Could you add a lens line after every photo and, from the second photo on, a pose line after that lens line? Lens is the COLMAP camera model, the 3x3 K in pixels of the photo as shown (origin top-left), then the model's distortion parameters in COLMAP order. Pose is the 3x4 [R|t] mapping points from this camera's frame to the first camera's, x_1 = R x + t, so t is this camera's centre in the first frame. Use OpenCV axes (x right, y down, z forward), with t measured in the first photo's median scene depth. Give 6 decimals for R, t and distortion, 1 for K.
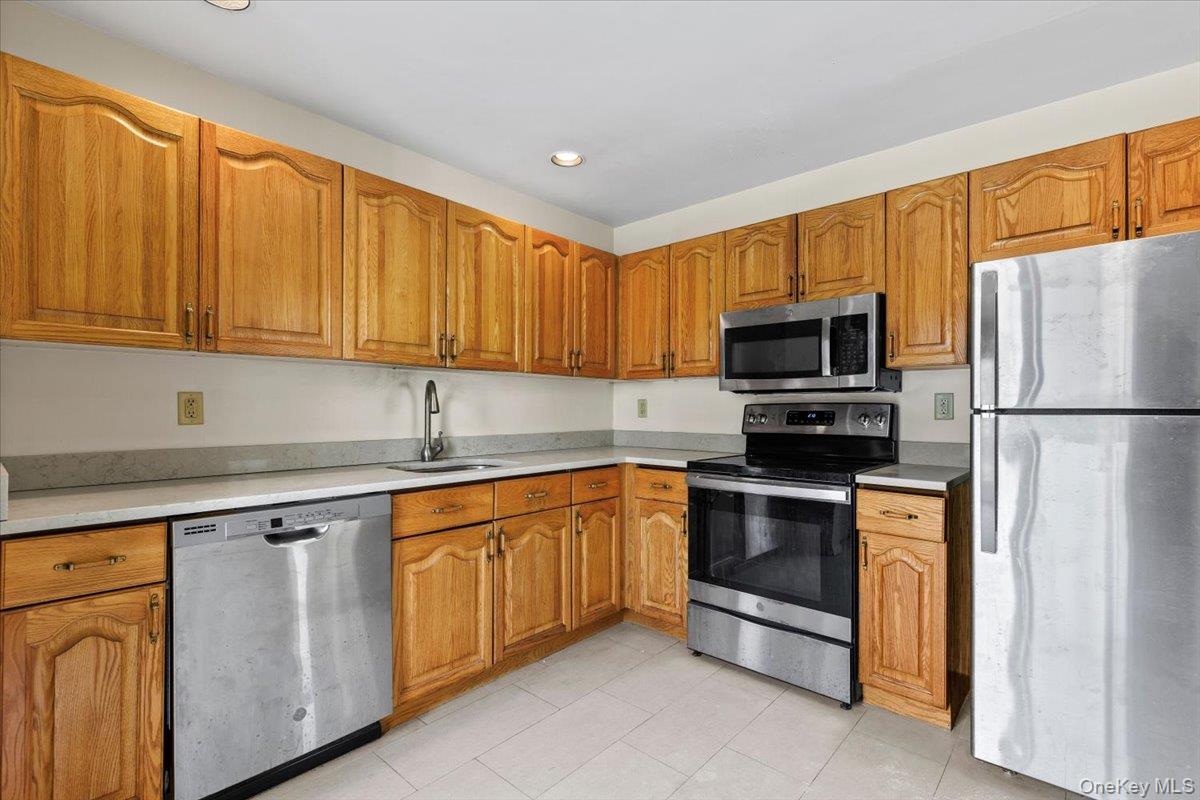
lens RADIAL K [[560.1, 0, 601.6], [0, 560.1, 405.1], [0, 0, 1]] dist [0.010335, -0.000132]
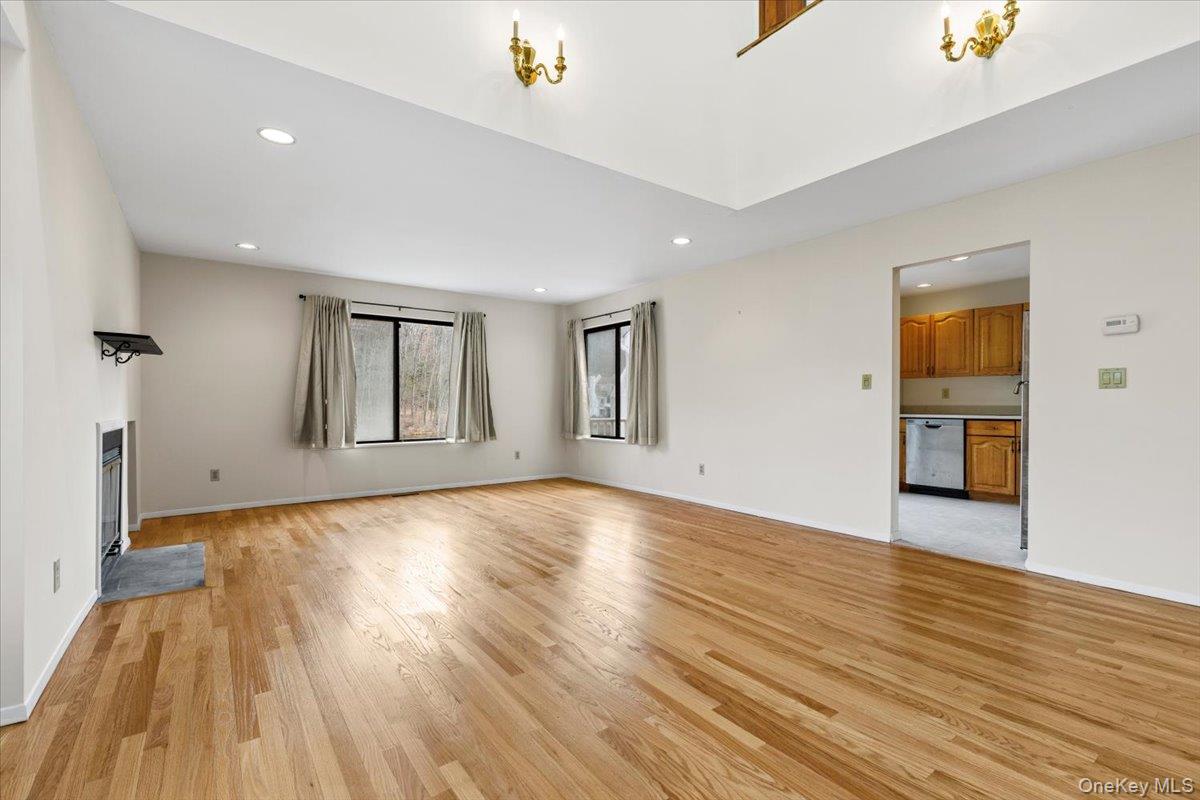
lens RADIAL K [[539.2, 0, 610.8], [0, 539.2, 403.7], [0, 0, 1]] dist [-0.000246, -0.000405]
pose [[-0.206928, -0.001415, -0.978355, 2.543532], [0.002403, 0.999995, -0.001955, 0.061174], [0.978353, -0.002755, -0.206923, -0.257585]]
